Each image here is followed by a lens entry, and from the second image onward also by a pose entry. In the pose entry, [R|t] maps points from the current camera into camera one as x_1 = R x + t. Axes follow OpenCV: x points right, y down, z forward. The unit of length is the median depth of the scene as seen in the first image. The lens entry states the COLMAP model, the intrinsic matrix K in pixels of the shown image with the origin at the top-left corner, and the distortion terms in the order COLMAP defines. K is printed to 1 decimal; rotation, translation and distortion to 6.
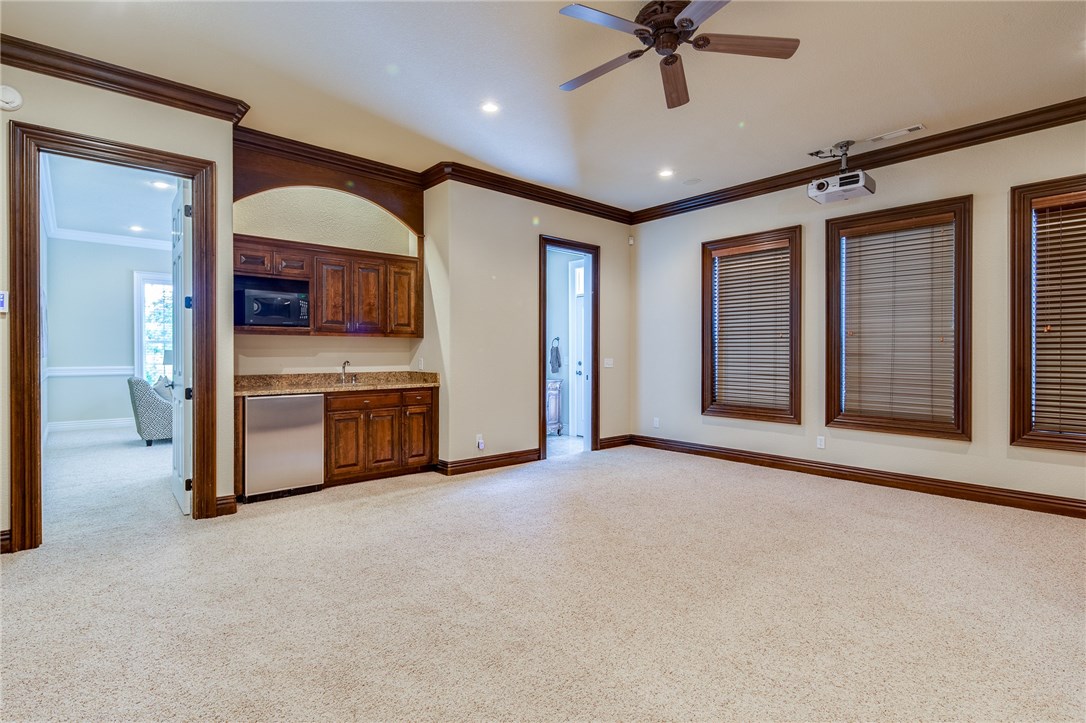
lens RADIAL K [[527.2, 0, 539.0], [0, 527.2, 357.5], [0, 0, 1]] dist [0.001607, 0.000440]
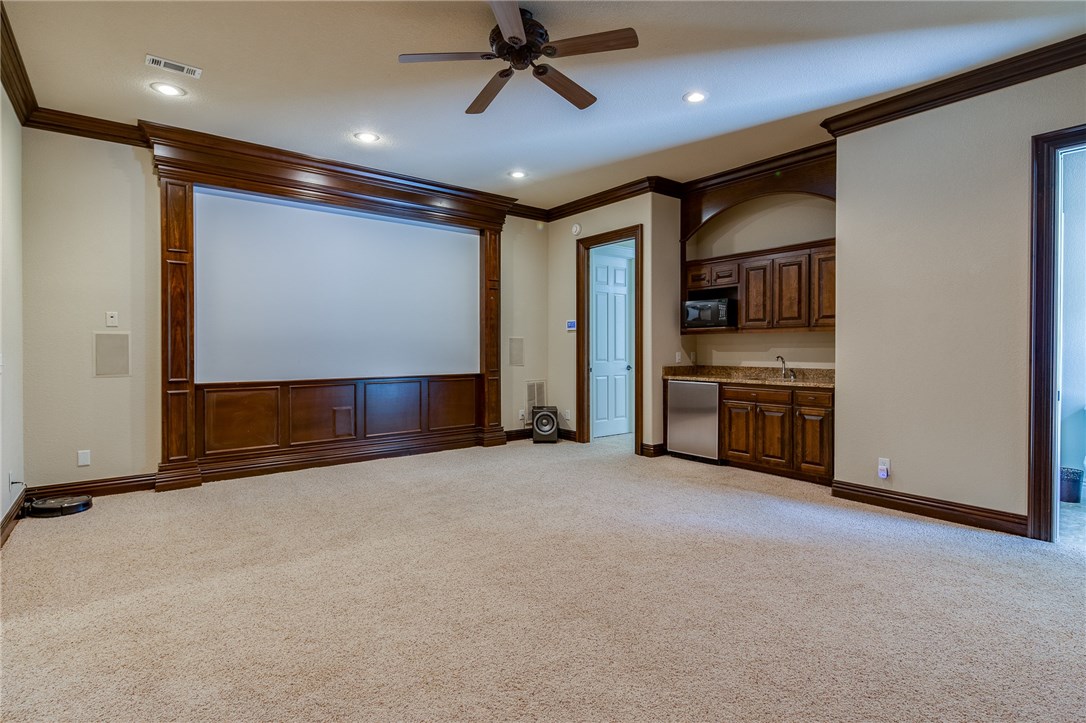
lens RADIAL K [[527.2, 0, 538.9], [0, 527.2, 355.5], [0, 0, 1]] dist [0.001607, 0.000440]
pose [[-0.057974, 0.007868, -0.998287, 0.730212], [-0.013152, 0.999876, 0.008645, 0.002412], [0.998231, 0.013631, -0.057863, 0.624788]]
